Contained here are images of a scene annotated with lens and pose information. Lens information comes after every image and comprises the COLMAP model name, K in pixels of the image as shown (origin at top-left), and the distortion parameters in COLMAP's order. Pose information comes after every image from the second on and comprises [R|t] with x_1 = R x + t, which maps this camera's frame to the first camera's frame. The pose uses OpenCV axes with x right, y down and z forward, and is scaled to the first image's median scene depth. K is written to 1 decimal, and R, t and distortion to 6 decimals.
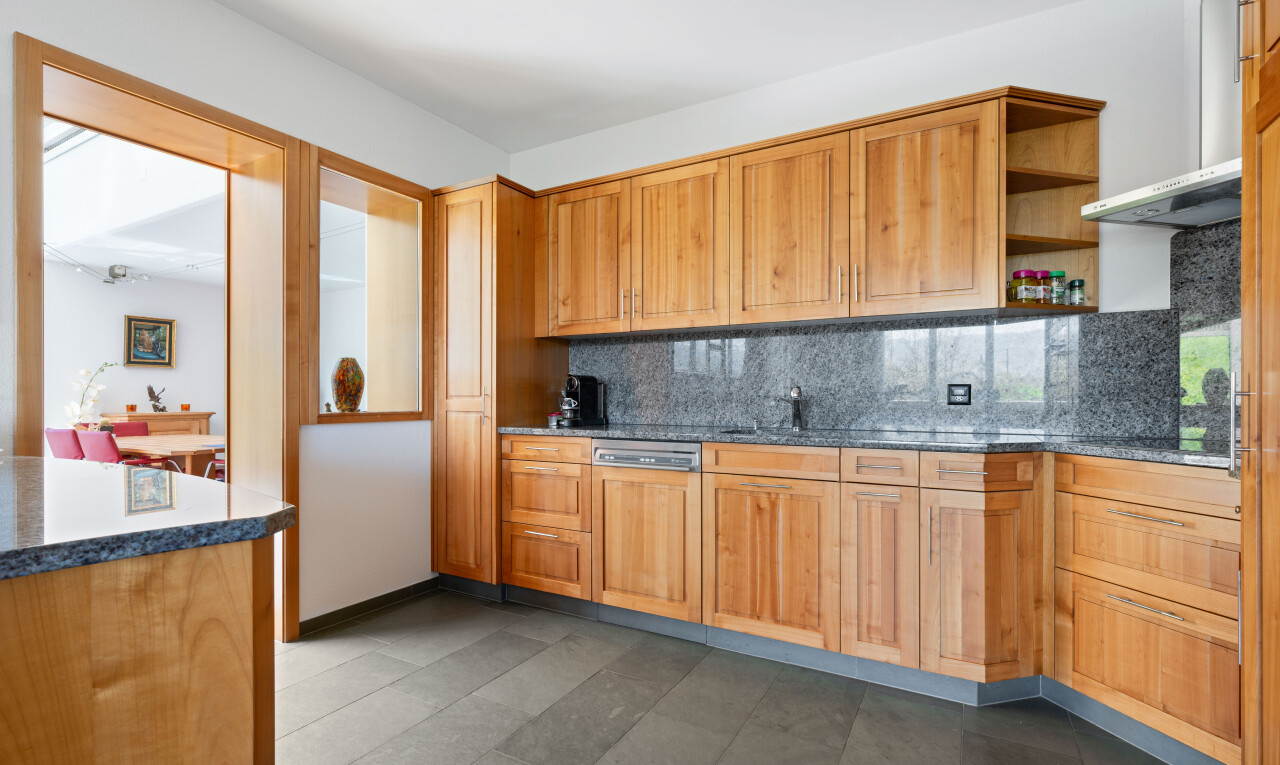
lens RADIAL K [[587.4, 0, 634.6], [0, 587.4, 395.8], [0, 0, 1]] dist [0.000771, 0.000000]
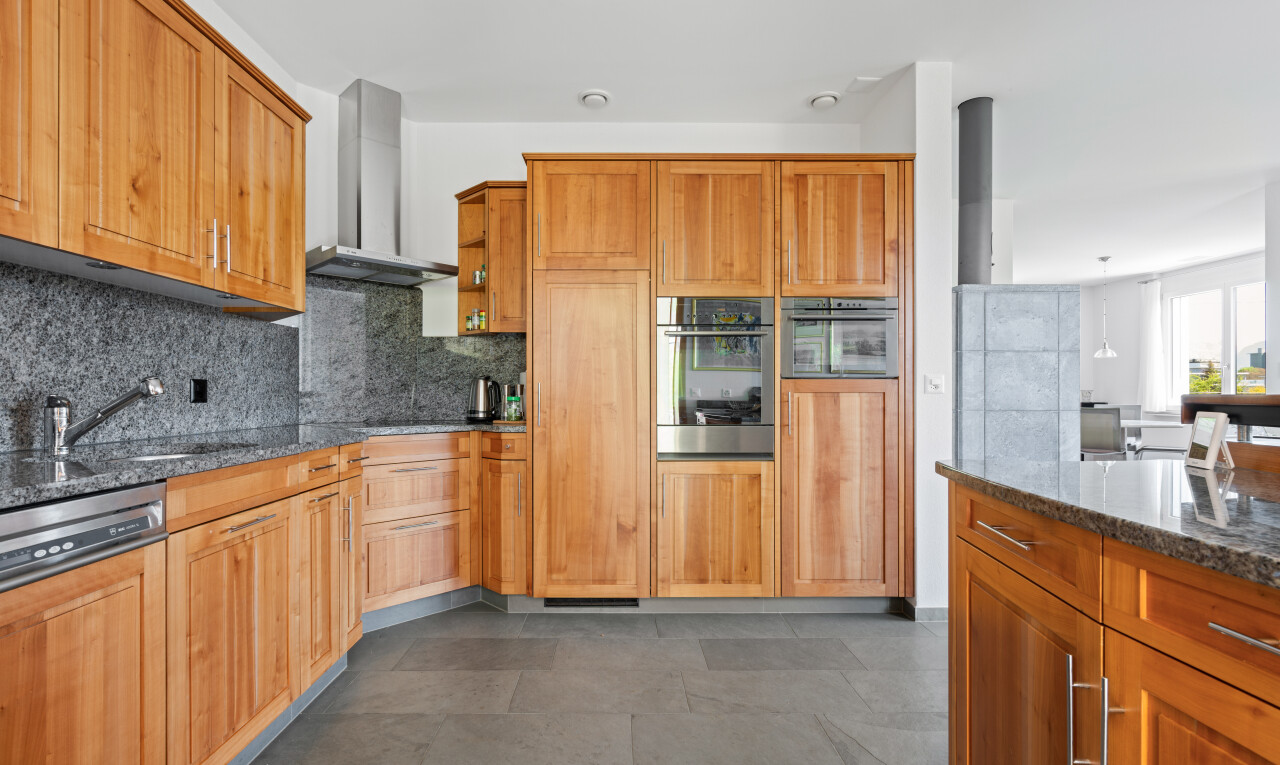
lens RADIAL K [[587.4, 0, 633.1], [0, 587.4, 388.7], [0, 0, 1]] dist [0.000771, 0.000000]
pose [[-0.509653, 0.006945, 0.860352, -0.543585], [-0.000895, 0.999963, -0.008602, 0.001214], [-0.860380, -0.005154, -0.509627, 0.884889]]
